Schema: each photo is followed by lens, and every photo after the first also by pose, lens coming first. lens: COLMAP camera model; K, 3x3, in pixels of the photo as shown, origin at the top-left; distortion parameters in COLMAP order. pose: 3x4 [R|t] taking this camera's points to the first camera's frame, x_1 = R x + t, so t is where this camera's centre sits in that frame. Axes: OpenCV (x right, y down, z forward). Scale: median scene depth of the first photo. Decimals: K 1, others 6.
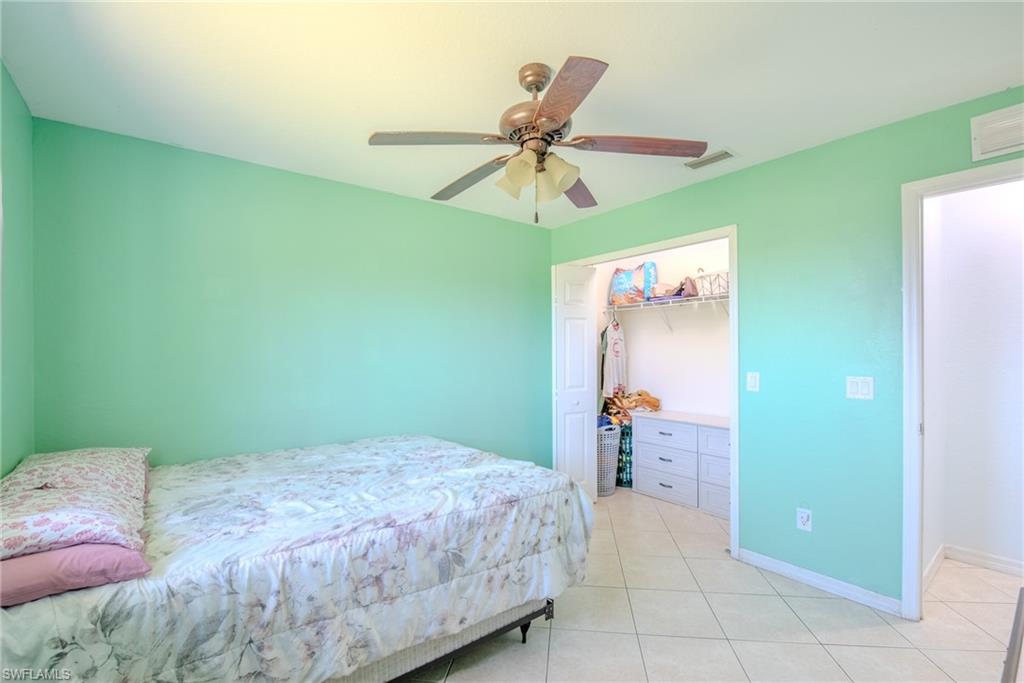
lens RADIAL K [[451.3, 0, 514.9], [0, 451.3, 345.5], [0, 0, 1]] dist [-0.012167, -0.002615]
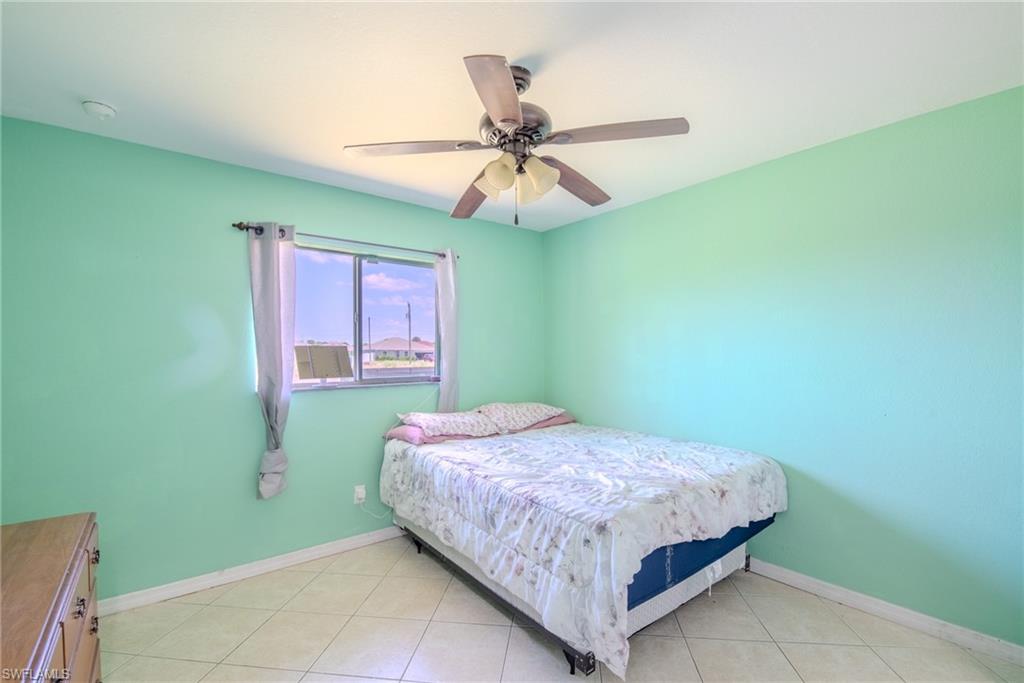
lens RADIAL K [[451.3, 0, 514.4], [0, 451.3, 345.6], [0, 0, 1]] dist [-0.012167, -0.002615]
pose [[0.002355, -0.007627, -0.999968, 0.966192], [0.012816, 0.999889, -0.007596, 0.003082], [0.999915, -0.012797, 0.002453, 0.921305]]
